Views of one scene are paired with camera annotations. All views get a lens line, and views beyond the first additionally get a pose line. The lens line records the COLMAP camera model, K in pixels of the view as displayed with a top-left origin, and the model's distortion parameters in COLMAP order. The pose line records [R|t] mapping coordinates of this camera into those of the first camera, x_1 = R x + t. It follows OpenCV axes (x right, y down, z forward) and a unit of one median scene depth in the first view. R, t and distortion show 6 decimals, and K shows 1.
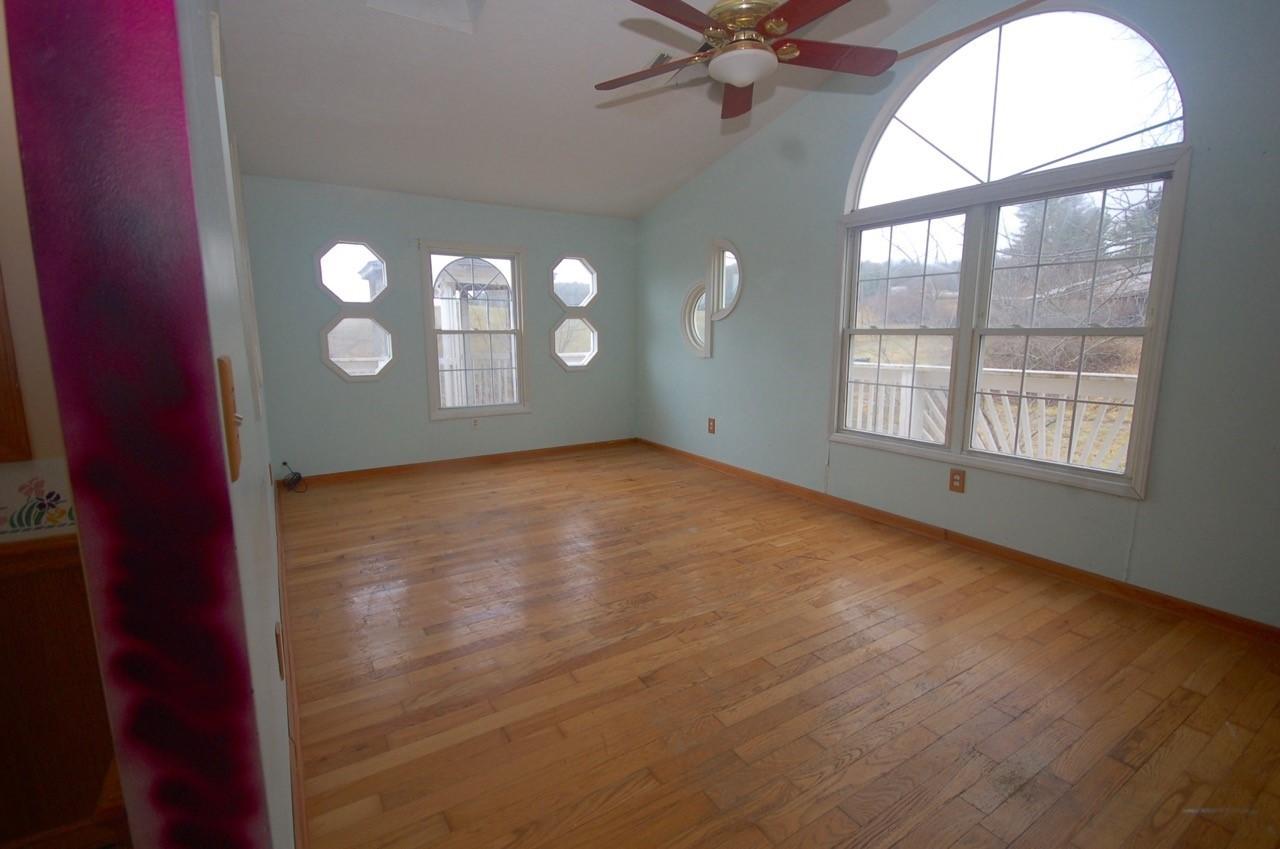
lens RADIAL K [[583.9, 0, 640.7], [0, 583.9, 429.9], [0, 0, 1]] dist [0.010896, -0.005696]
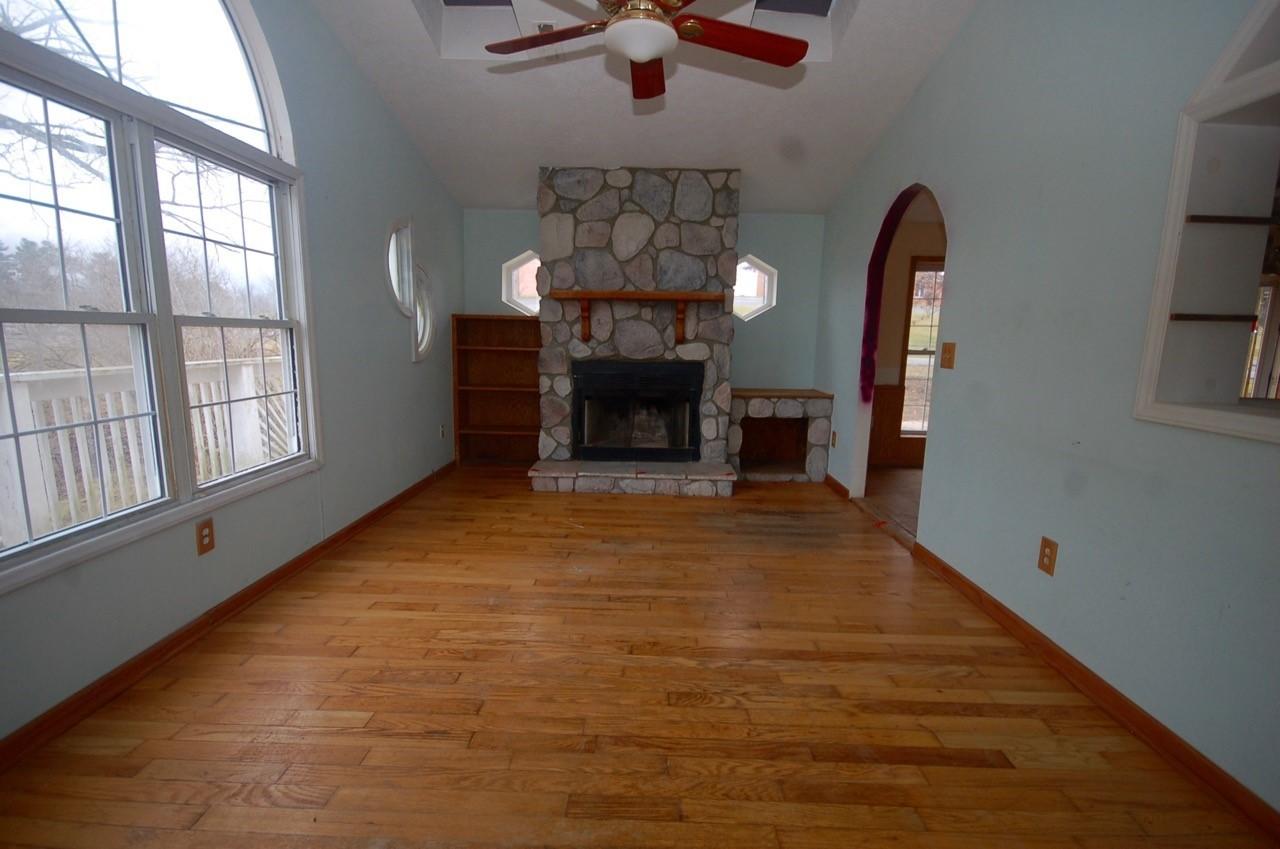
lens RADIAL K [[583.9, 0, 640.7], [0, 583.9, 429.9], [0, 0, 1]] dist [0.010896, -0.005696]
pose [[-0.835685, -0.102683, 0.539525, -0.278111], [0.072104, 0.953351, 0.293127, -0.221624], [-0.544456, 0.283864, -0.789297, 1.374024]]
